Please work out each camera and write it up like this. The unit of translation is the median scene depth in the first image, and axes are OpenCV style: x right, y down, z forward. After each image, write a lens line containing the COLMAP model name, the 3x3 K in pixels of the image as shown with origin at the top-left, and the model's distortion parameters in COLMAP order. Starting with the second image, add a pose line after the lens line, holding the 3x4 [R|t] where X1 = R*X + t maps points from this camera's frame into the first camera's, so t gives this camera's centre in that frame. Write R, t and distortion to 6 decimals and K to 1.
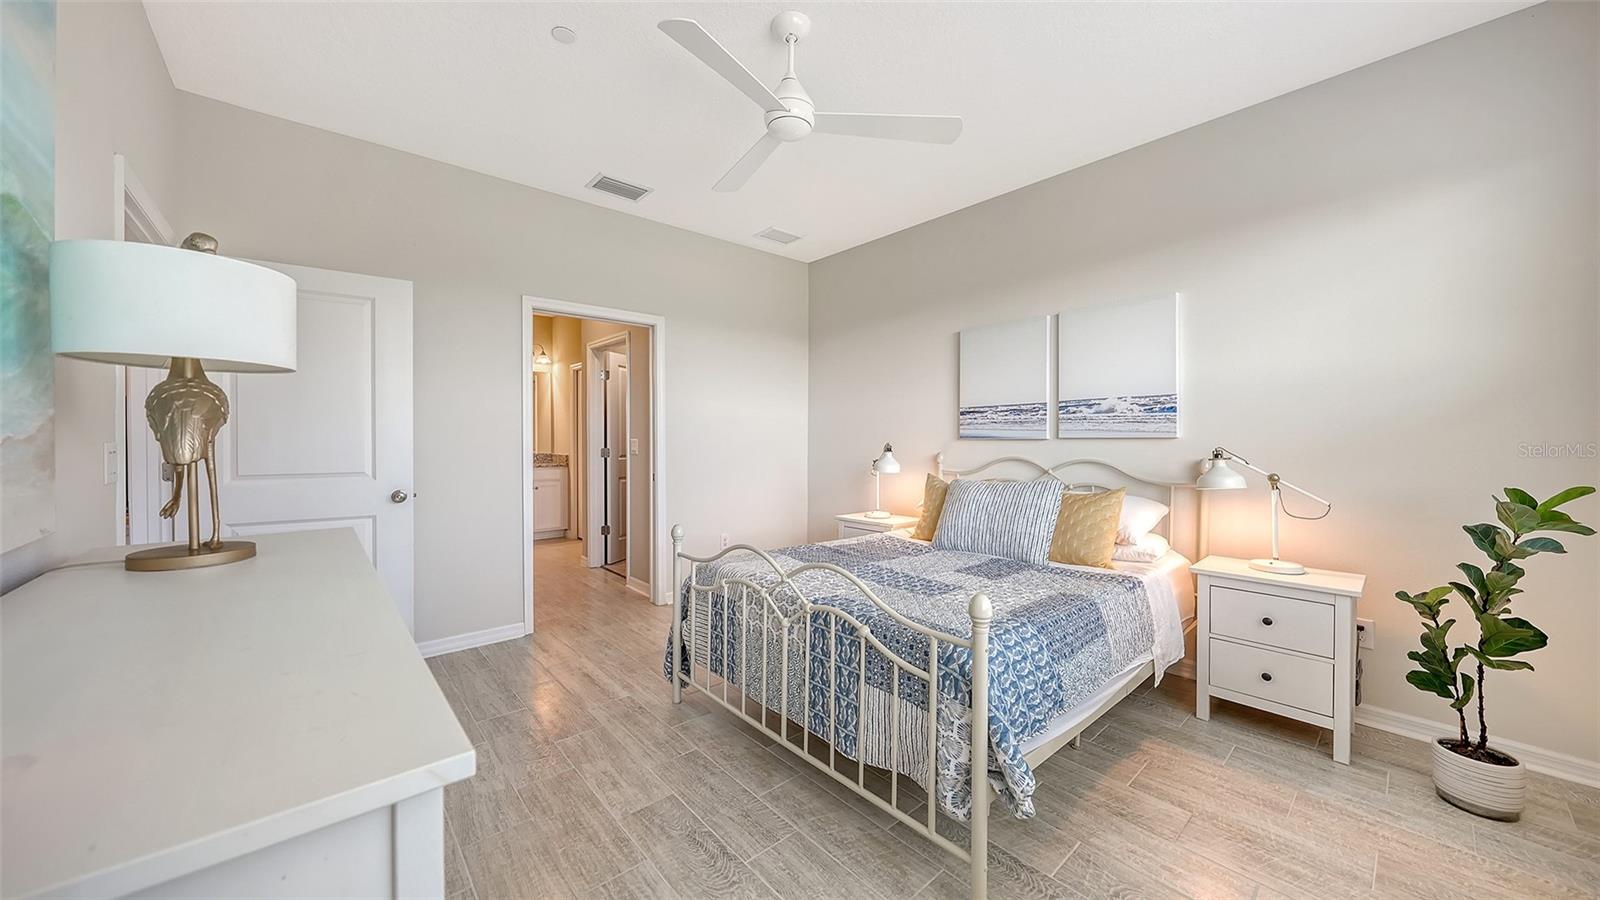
lens RADIAL K [[554.7, 0, 798.4], [0, 554.7, 442.2], [0, 0, 1]] dist [-0.004103, -0.000570]
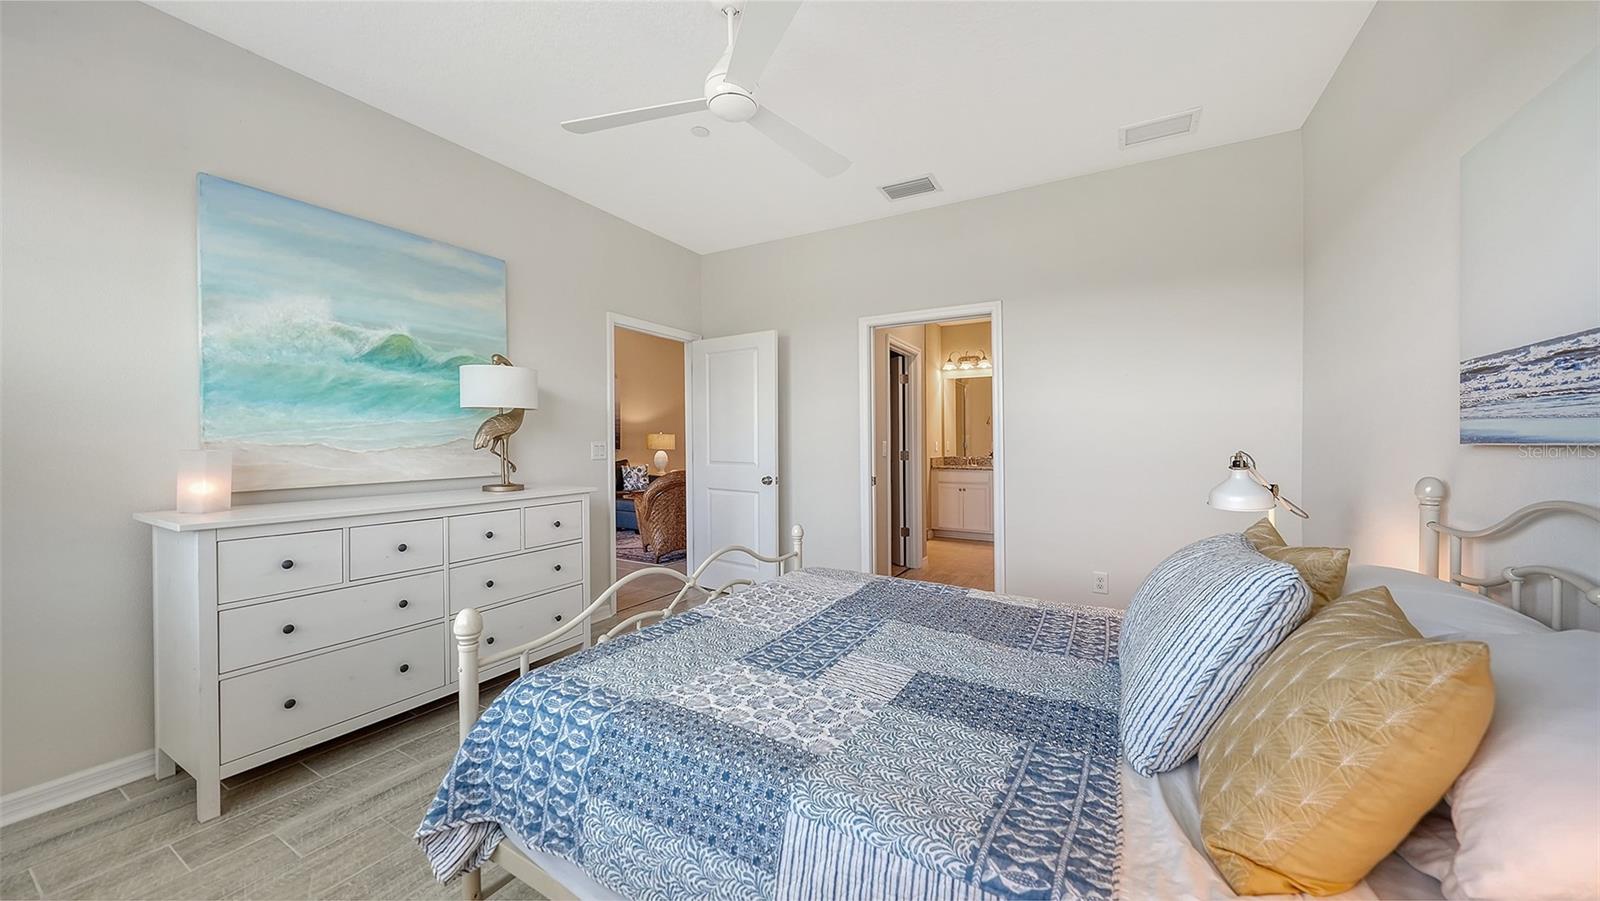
lens RADIAL K [[556.2, 0, 799.5], [0, 556.2, 446.7], [0, 0, 1]] dist [-0.005294, -0.000358]
pose [[0.317516, 0.011508, -0.948183, 0.587799], [-0.011762, 0.999897, 0.008197, -0.002783], [0.948180, 0.008549, 0.317619, 0.525703]]
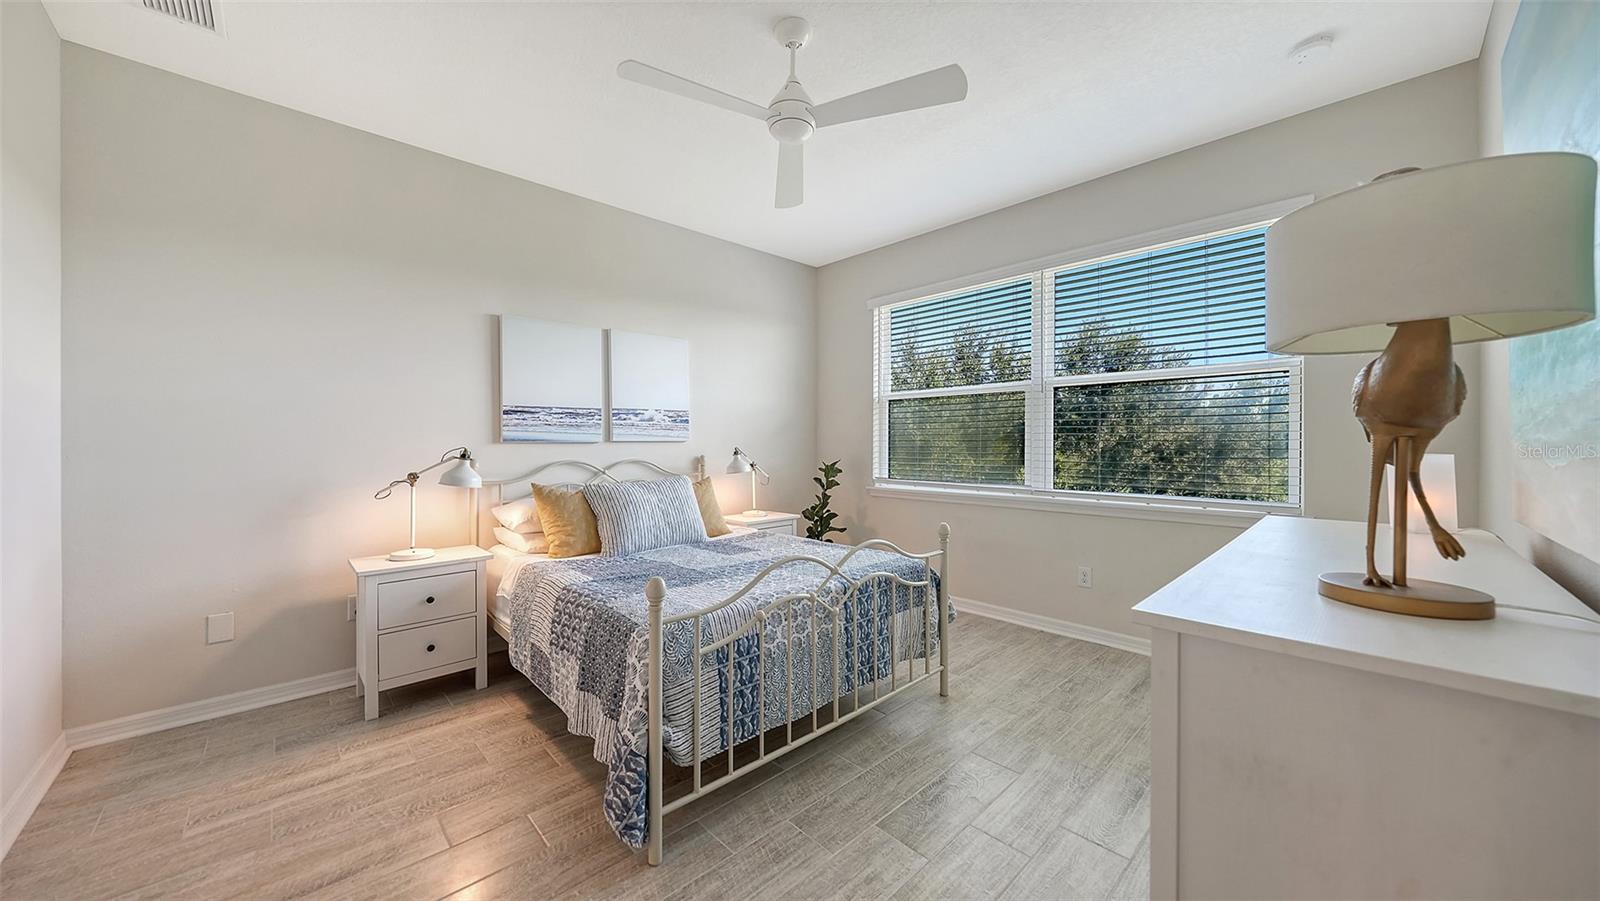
lens RADIAL K [[556.2, 0, 798.8], [0, 556.2, 447.9], [0, 0, 1]] dist [-0.005294, -0.000358]
pose [[-0.043759, -0.005370, 0.999028, -0.666938], [0.011388, 0.999918, 0.005874, 0.003169], [-0.998977, 0.011634, -0.043694, 0.682250]]
